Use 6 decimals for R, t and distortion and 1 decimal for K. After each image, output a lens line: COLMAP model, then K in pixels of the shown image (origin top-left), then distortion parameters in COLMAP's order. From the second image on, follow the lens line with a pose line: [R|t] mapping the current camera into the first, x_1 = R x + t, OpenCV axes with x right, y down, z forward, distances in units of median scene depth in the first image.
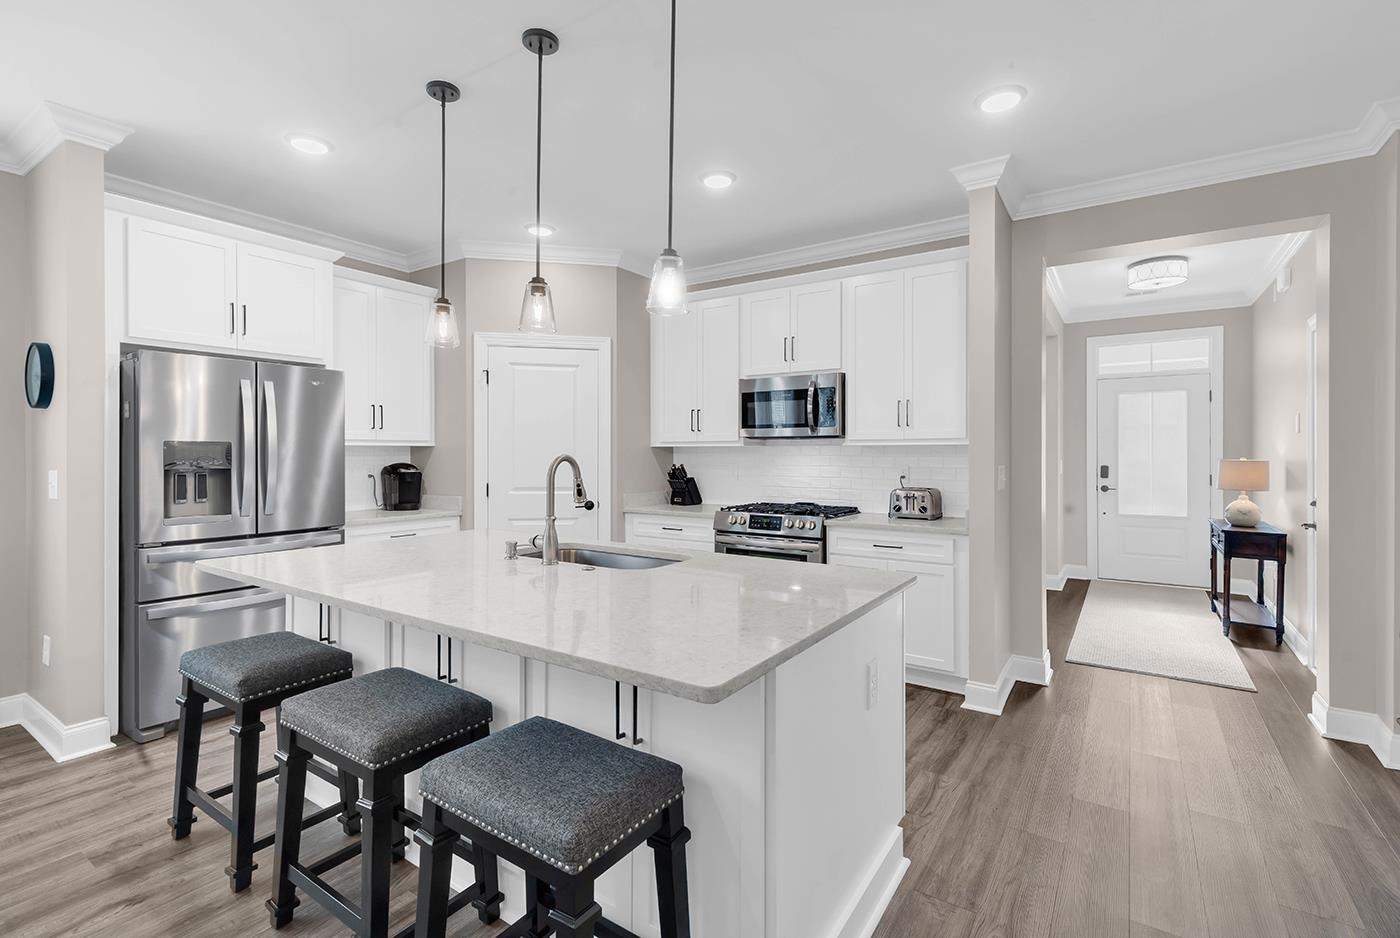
lens RADIAL K [[613.5, 0, 717.9], [0, 613.5, 450.9], [0, 0, 1]] dist [0.001546, 0.000215]
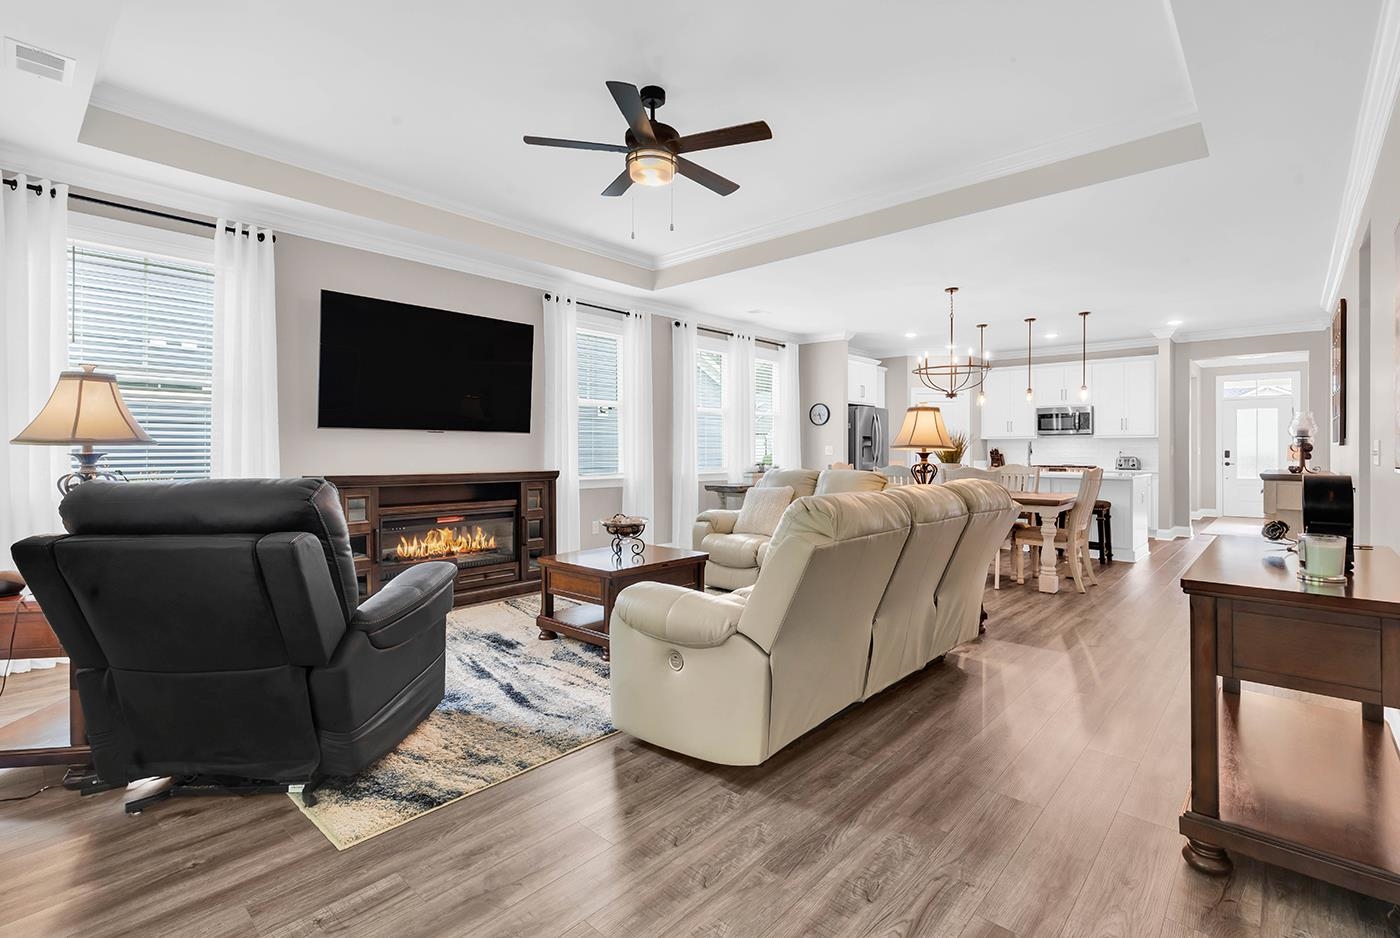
lens RADIAL K [[646.3, 0, 715.3], [0, 646.3, 442.4], [0, 0, 1]] dist [0.000928, -0.000041]
pose [[0.990118, 0.001365, -0.140230, -0.833721], [-0.002408, 0.999971, -0.007264, 0.027593], [0.140216, 0.007530, 0.990092, -1.547070]]
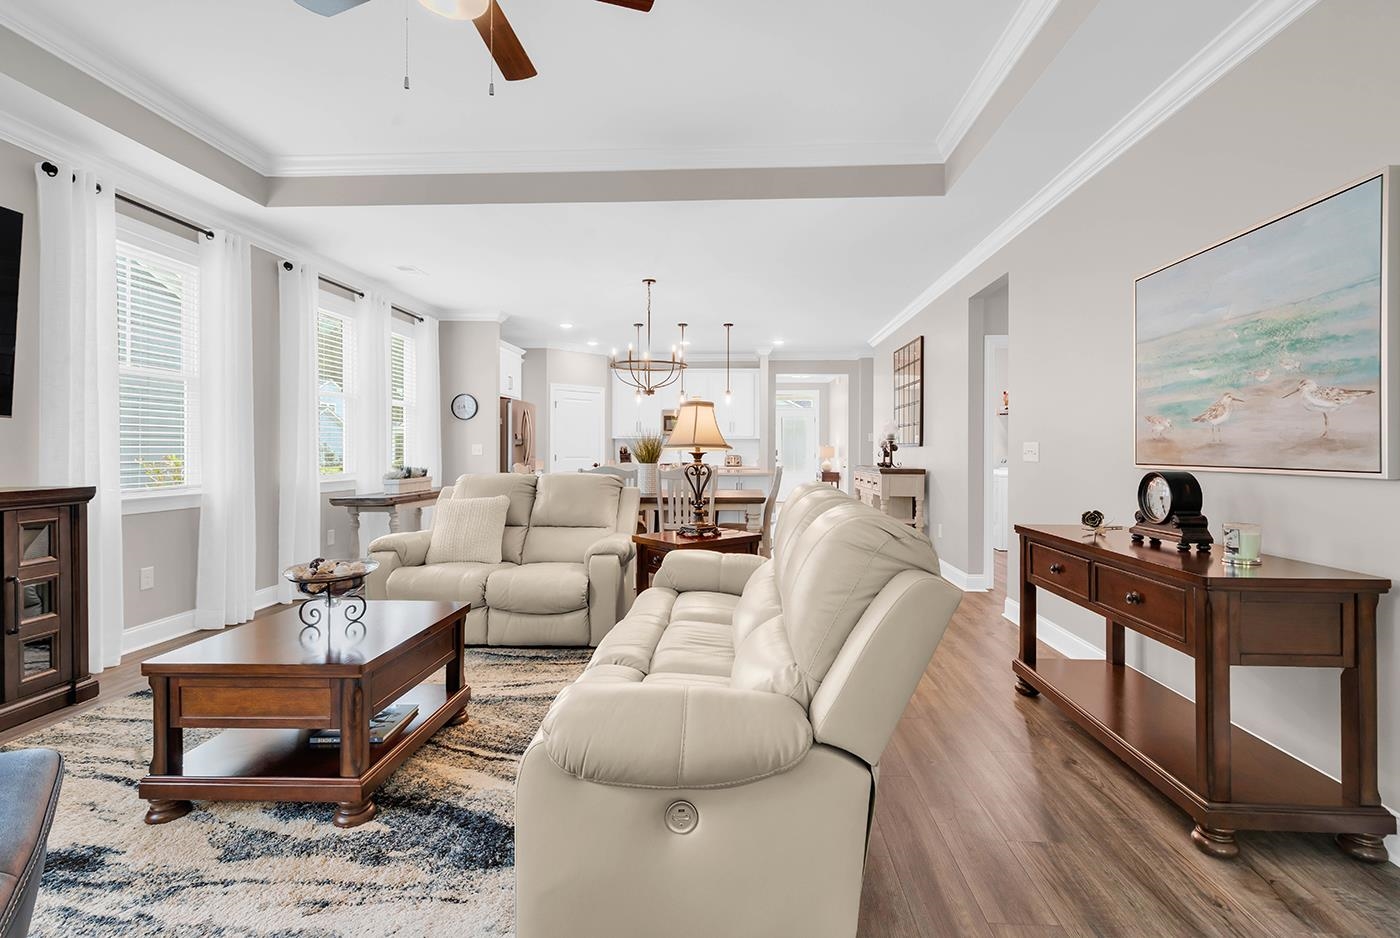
lens RADIAL K [[638.3, 0, 707.2], [0, 638.3, 445.5], [0, 0, 1]] dist [0.002574, 0.000438]
pose [[0.858082, 0.006859, 0.513466, -1.132957], [-0.005436, 0.999976, -0.004274, 0.029722], [-0.513483, 0.000876, 0.858099, -1.241003]]
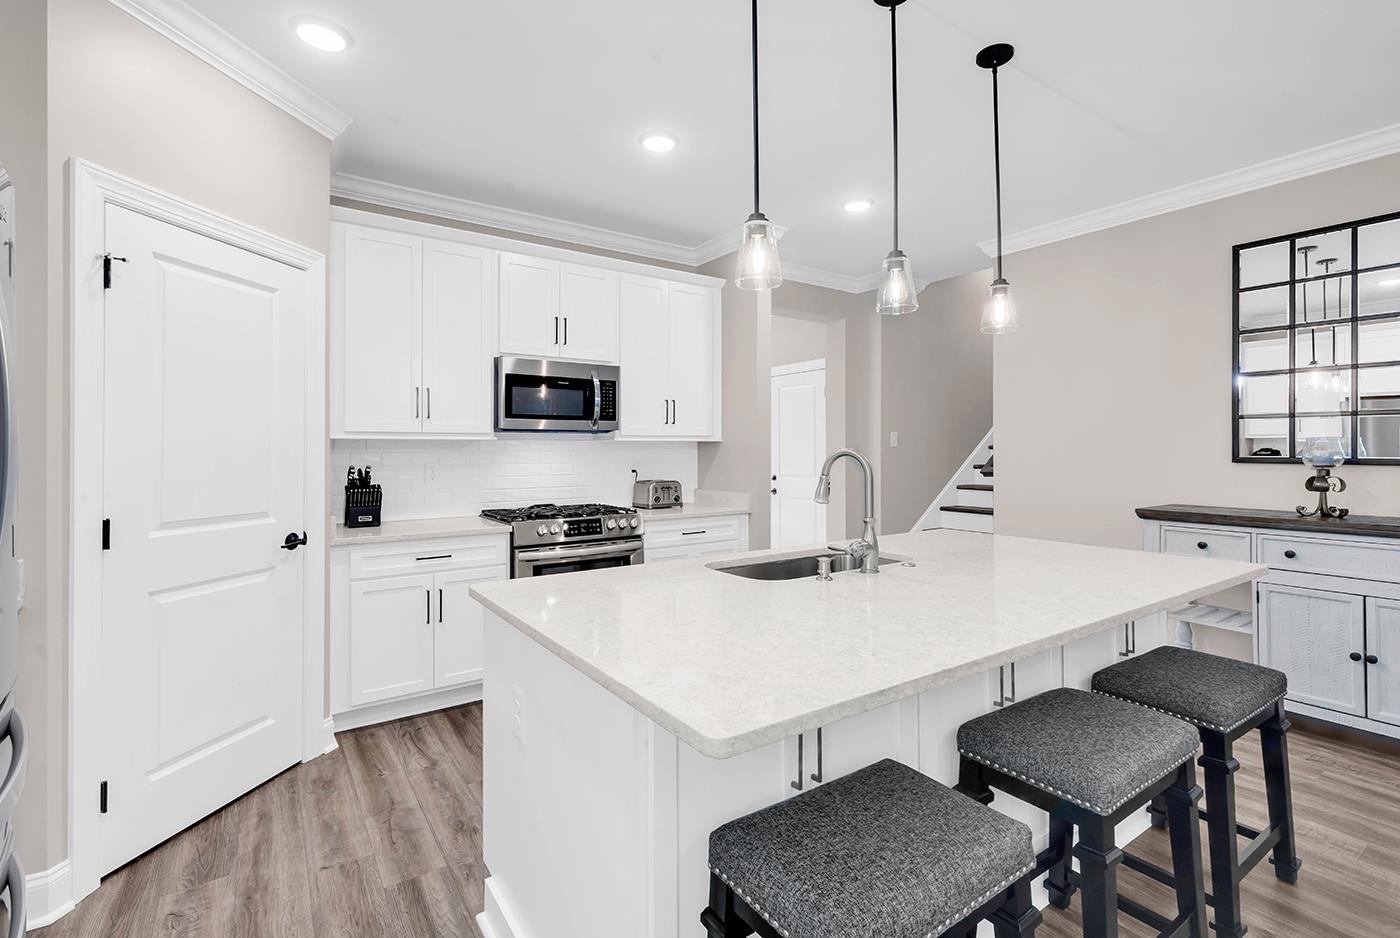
lens RADIAL K [[646.3, 0, 715.3], [0, 646.3, 442.4], [0, 0, 1]] dist [0.000928, -0.000041]
pose [[0.364741, 0.007014, 0.931082, -0.690766], [-0.004967, 0.999972, -0.005588, -0.001020], [-0.931096, -0.002586, 0.364766, 0.466797]]
